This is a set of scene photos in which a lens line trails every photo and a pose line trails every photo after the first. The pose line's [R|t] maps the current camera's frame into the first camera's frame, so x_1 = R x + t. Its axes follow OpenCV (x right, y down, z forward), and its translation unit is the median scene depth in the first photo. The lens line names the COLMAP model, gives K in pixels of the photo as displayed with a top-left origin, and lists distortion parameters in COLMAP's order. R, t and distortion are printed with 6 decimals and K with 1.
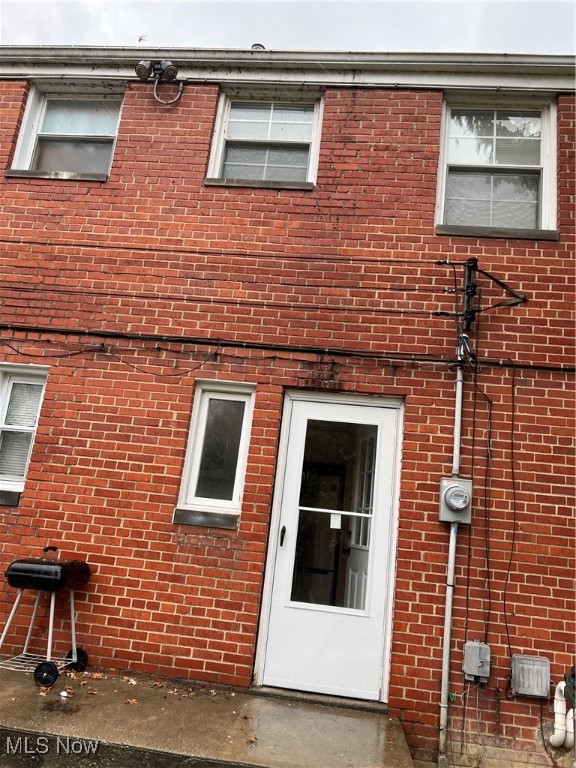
lens RADIAL K [[578.1, 0, 288.0], [0, 578.1, 379.9], [0, 0, 1]] dist [0.059710, -0.072810]
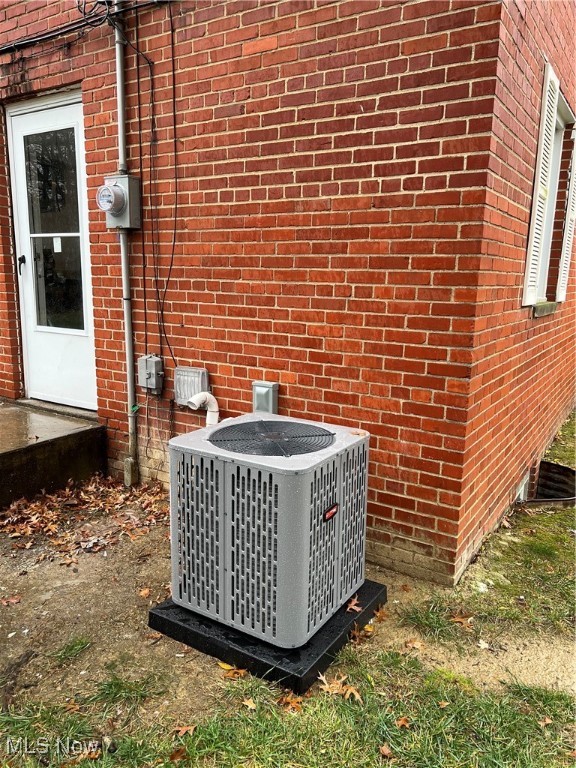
lens RADIAL K [[578.1, 0, 288.1], [0, 578.1, 383.4], [0, 0, 1]] dist [0.059710, -0.072810]
pose [[0.887523, -0.000928, -0.460762, 0.892028], [0.179164, 0.921997, 0.343252, 0.200735], [0.424503, -0.387196, 0.818460, 0.302733]]
